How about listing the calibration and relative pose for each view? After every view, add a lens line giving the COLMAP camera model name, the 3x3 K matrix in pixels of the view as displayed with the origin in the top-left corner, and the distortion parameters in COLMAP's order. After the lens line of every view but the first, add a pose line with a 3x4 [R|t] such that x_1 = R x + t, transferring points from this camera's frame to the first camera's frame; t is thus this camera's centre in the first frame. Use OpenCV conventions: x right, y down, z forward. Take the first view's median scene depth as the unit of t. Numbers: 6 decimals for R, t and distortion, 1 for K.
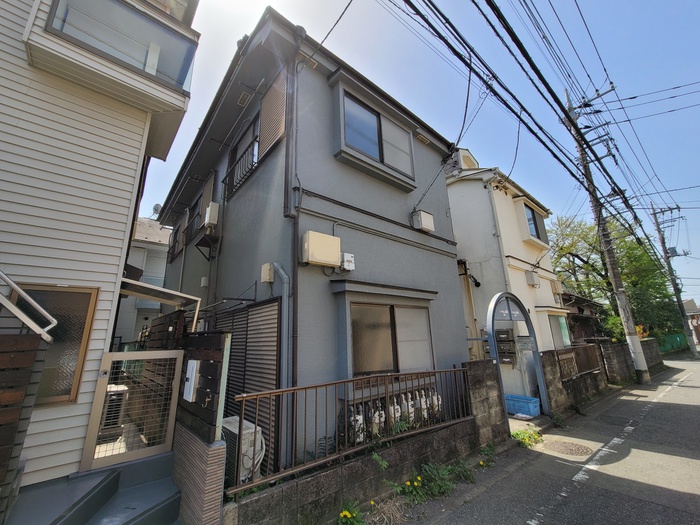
lens RADIAL K [[283.2, 0, 347.0], [0, 283.2, 259.8], [0, 0, 1]] dist [-0.001610, 0.000050]
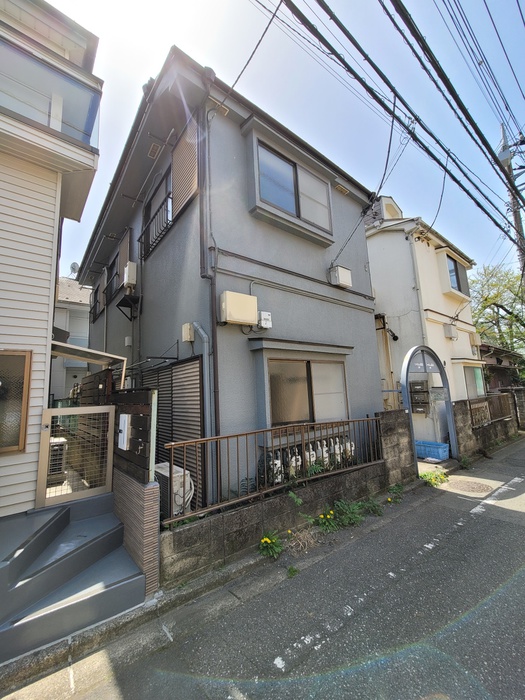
lens RADIAL K [[283.6, 0, 265.9], [0, 283.6, 349.4], [0, 0, 1]] dist [-0.000443, 0.000687]
pose [[0.999745, -0.018993, -0.012209, 0.015418], [0.020335, 0.992411, 0.121269, -0.010938], [0.009813, -0.121486, 0.992545, -0.036289]]
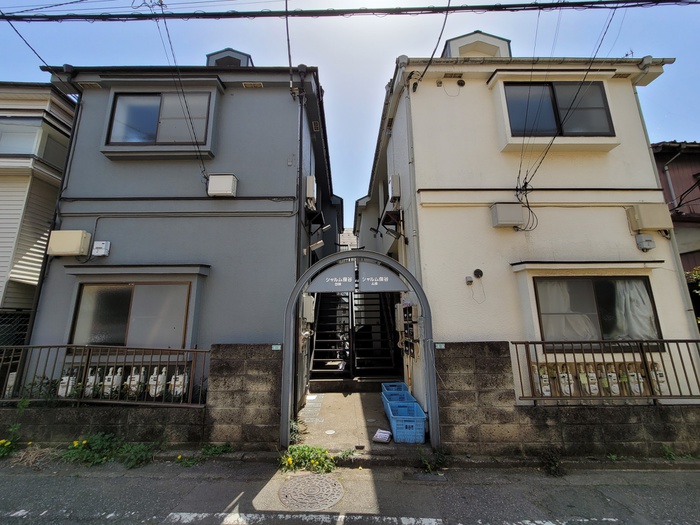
lens RADIAL K [[283.6, 0, 349.8], [0, 283.6, 260.2], [0, 0, 1]] dist [-0.000443, 0.000687]
pose [[0.772703, -0.112487, -0.624721, 1.445759], [0.155238, 0.987776, 0.014152, 0.188432], [0.615493, -0.107915, 0.780720, 0.692641]]
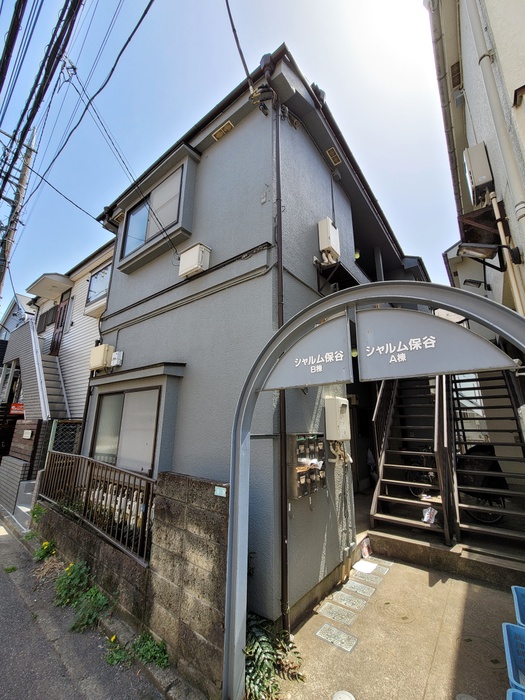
lens RADIAL K [[286.8, 0, 264.4], [0, 286.8, 349.9], [0, 0, 1]] dist [-0.001537, -0.000070]
pose [[0.219941, -0.221827, -0.949957, 1.223799], [0.242898, 0.955585, -0.166904, 0.305730], [0.944789, -0.194034, 0.264054, 1.227500]]
